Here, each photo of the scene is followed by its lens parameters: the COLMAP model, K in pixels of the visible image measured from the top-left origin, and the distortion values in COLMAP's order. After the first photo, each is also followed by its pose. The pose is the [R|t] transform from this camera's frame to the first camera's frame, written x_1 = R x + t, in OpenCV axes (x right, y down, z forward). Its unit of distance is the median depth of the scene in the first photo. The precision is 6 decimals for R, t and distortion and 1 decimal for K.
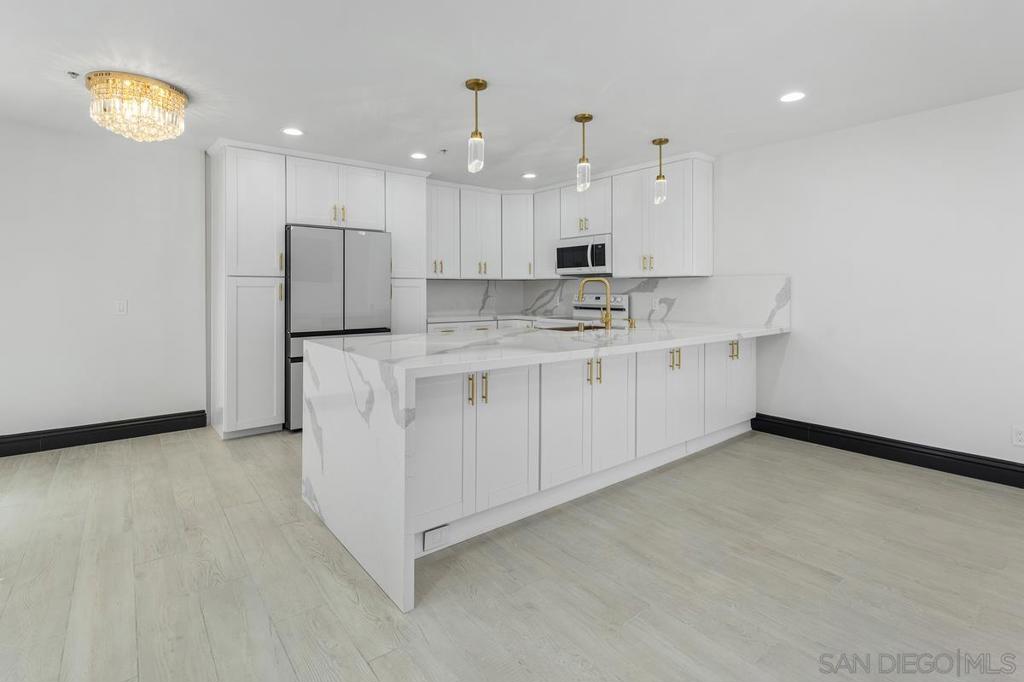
lens RADIAL K [[494.3, 0, 510.7], [0, 494.3, 291.1], [0, 0, 1]] dist [0.001261, 0.000358]
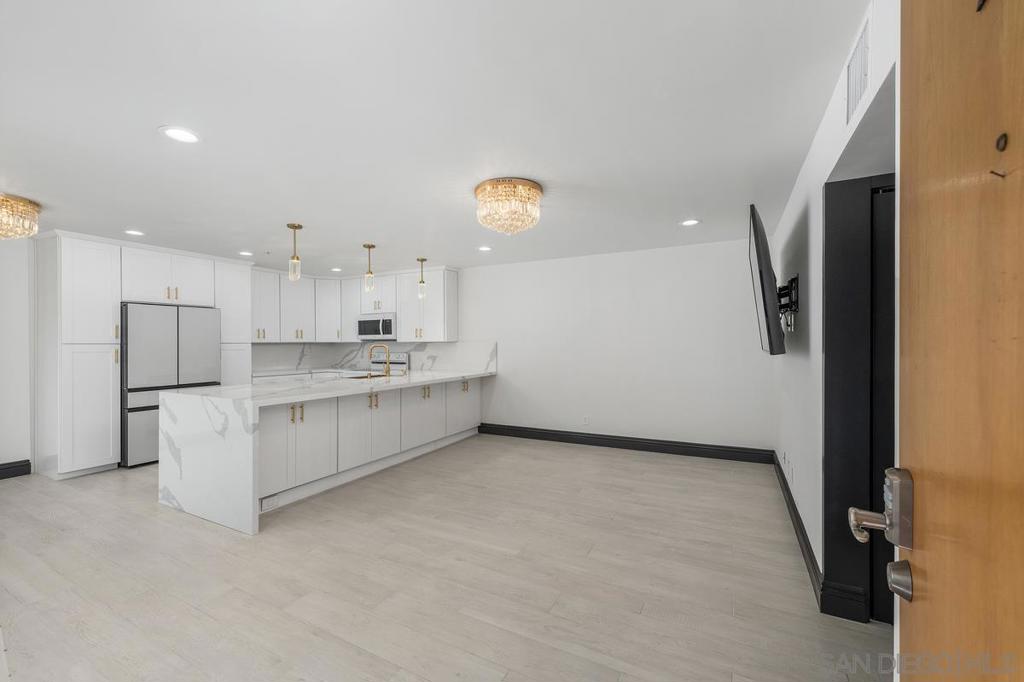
lens RADIAL K [[415.1, 0, 512.5], [0, 415.1, 344.4], [0, 0, 1]] dist [0.000491, 0.000108]
pose [[0.913874, -0.004551, 0.405972, 0.017529], [0.005155, 0.999987, -0.000396, -0.020288], [-0.405965, 0.002455, 0.913886, -0.326373]]
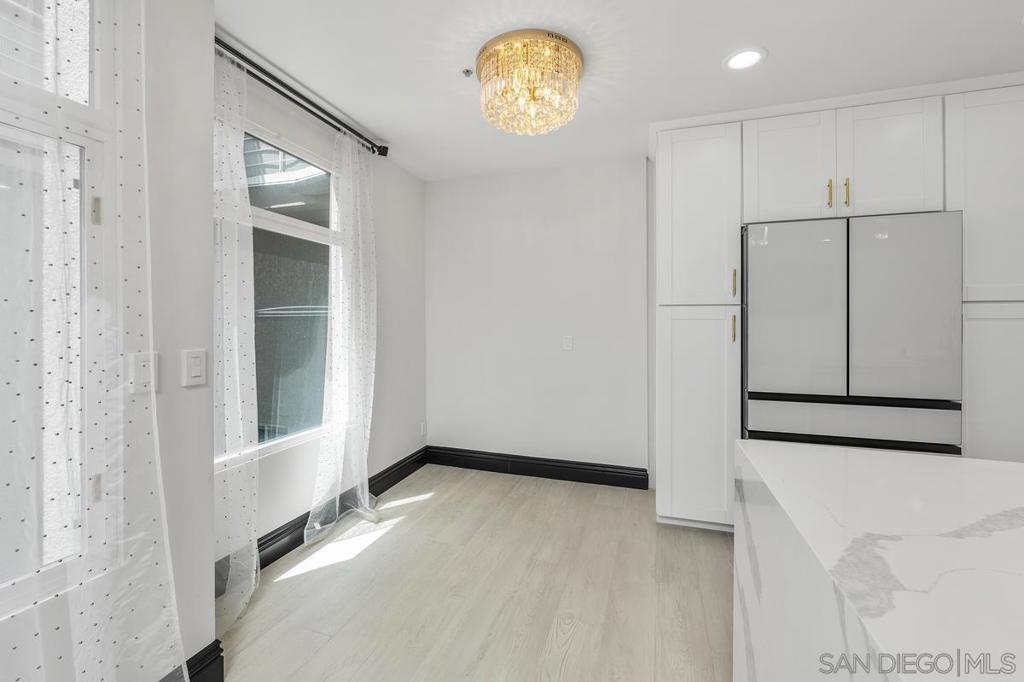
lens RADIAL K [[431.8, 0, 513.9], [0, 431.8, 322.4], [0, 0, 1]] dist [-0.000308, -0.000034]
pose [[0.547276, -0.003928, -0.836943, -0.129960], [-0.002728, 0.999975, -0.006477, -0.000748], [0.836948, 0.005828, 0.547251, 0.400501]]
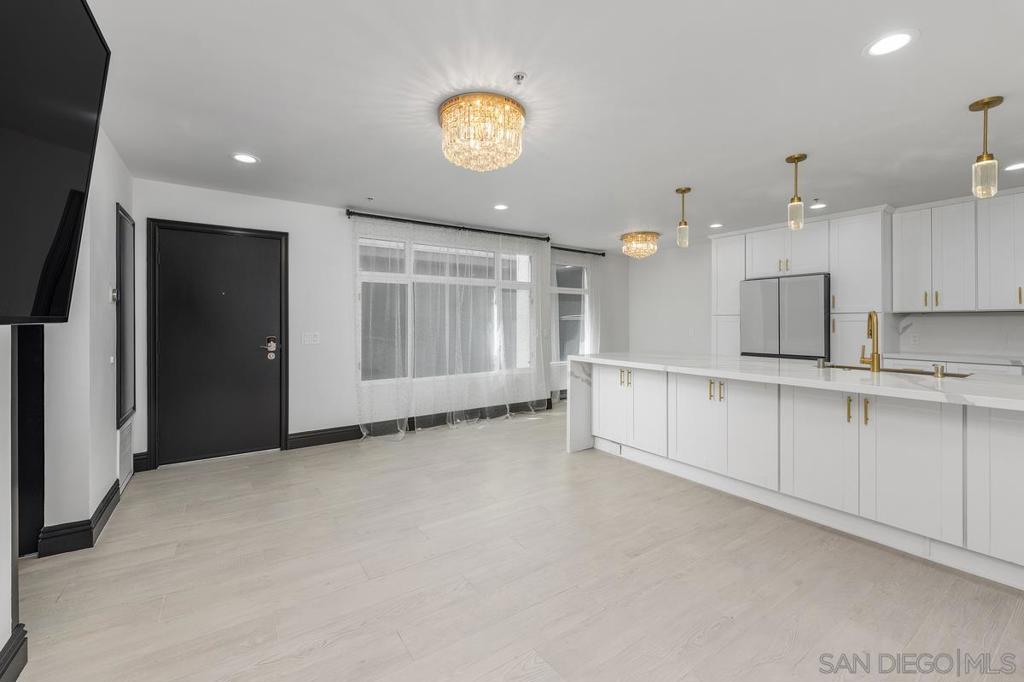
lens RADIAL K [[423.8, 0, 512.1], [0, 423.8, 315.6], [0, 0, 1]] dist [0.004626, 0.000520]
pose [[-0.069872, -0.015466, -0.997436, 0.817293], [-0.001087, 0.999880, -0.015428, -0.005505], [0.997555, 0.000006, -0.069880, 0.360656]]
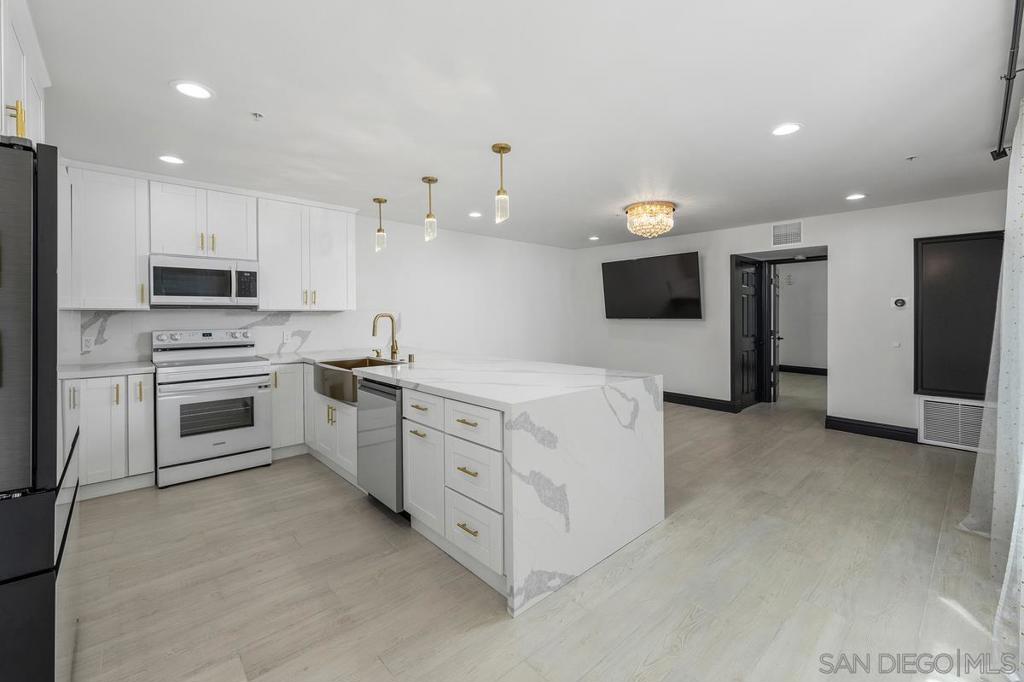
lens RADIAL K [[423.8, 0, 512.1], [0, 423.8, 315.6], [0, 0, 1]] dist [0.004626, 0.000520]
pose [[-0.067517, -0.004205, 0.997709, -0.670279], [0.002932, 0.999986, 0.004413, -0.022409], [-0.997714, 0.003224, -0.067504, 0.664925]]
